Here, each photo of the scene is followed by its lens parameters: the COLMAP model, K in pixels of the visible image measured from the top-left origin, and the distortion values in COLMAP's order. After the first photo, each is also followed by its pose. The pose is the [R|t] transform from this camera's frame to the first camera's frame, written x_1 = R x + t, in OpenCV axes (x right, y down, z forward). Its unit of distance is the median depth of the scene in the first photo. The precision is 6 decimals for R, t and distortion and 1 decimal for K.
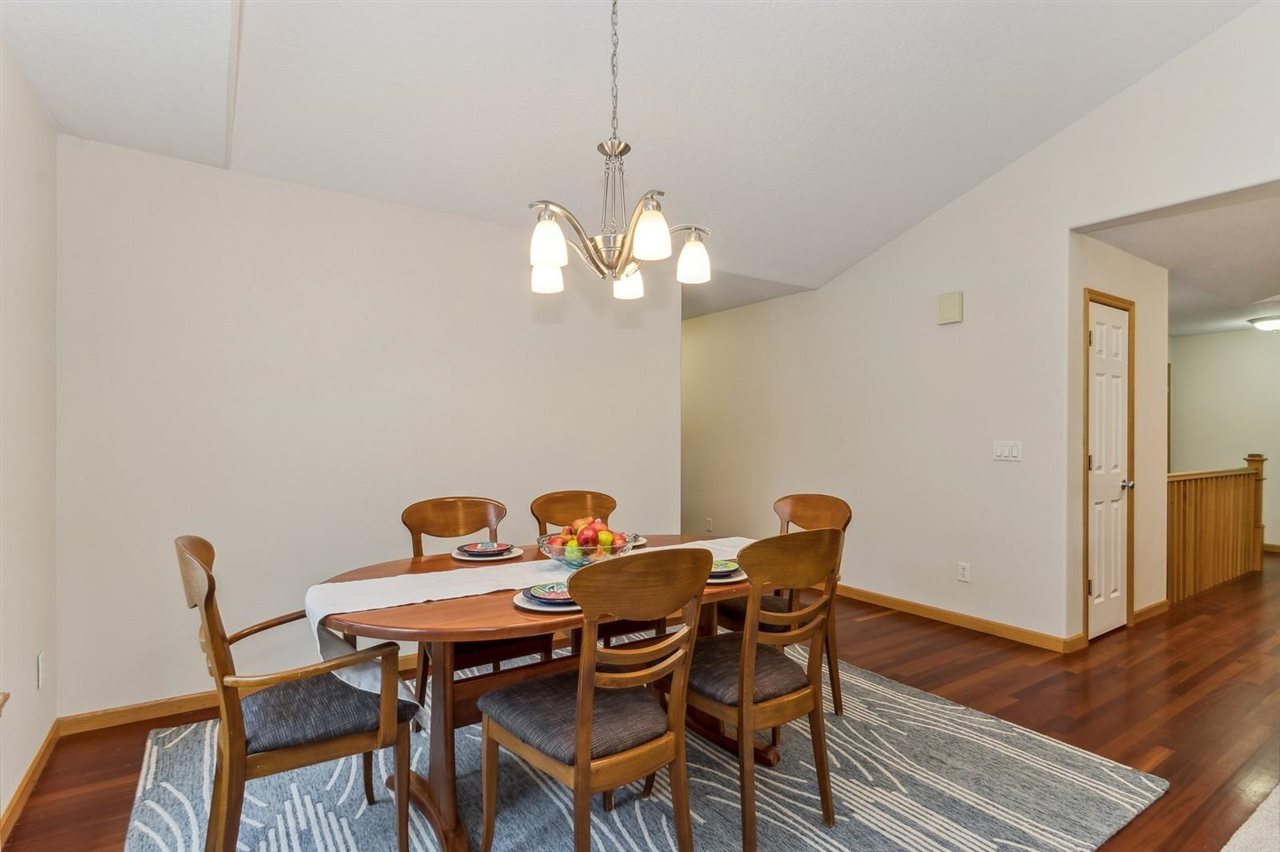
lens RADIAL K [[642.0, 0, 640.0], [0, 642.0, 426.0], [0, 0, 1]] dist [0.000592, -0.016641]
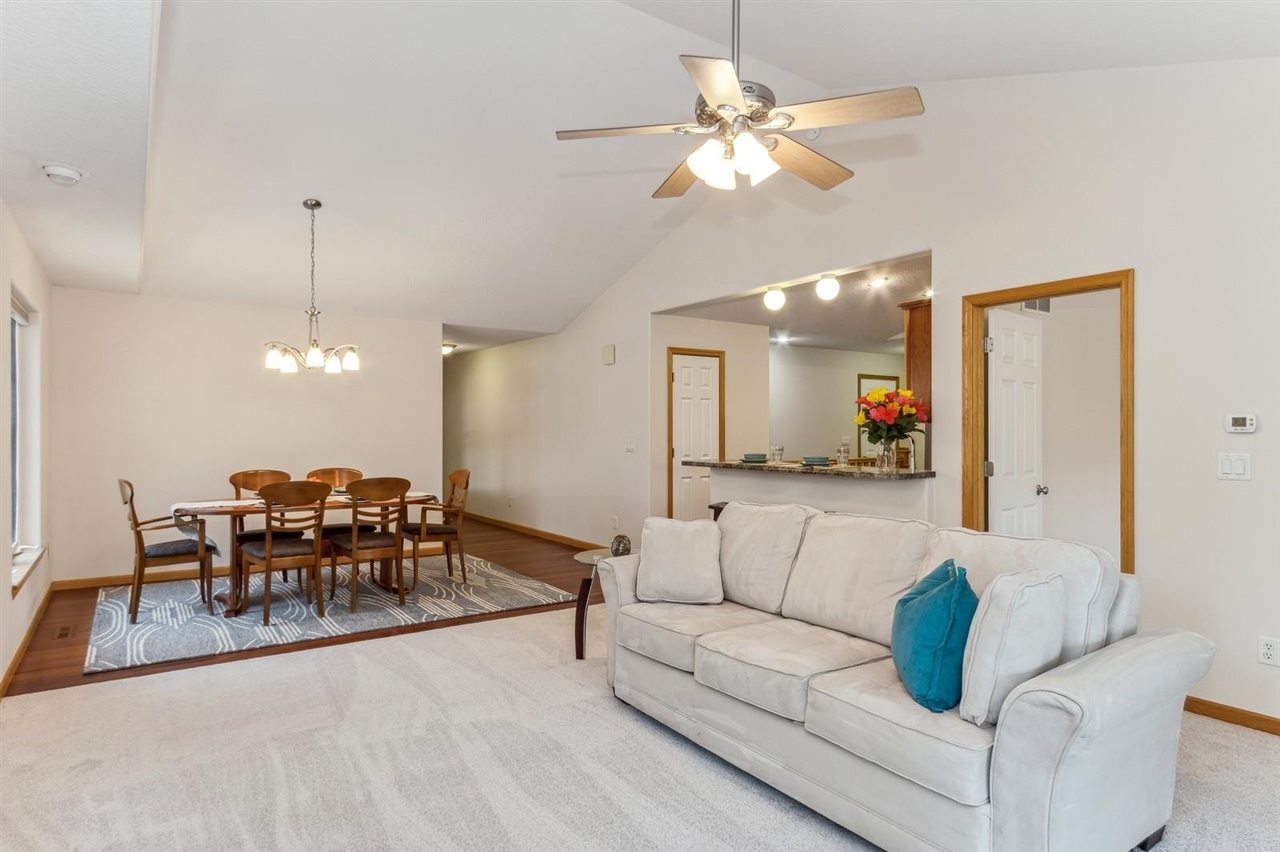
lens RADIAL K [[715.3, 0, 640.0], [0, 715.3, 426.0], [0, 0, 1]] dist [-0.001603, -0.000488]
pose [[0.999668, -0.004205, 0.025425, 0.808377], [0.003893, 0.999917, 0.012309, -0.048335], [-0.025475, -0.012206, 0.999601, -1.194403]]
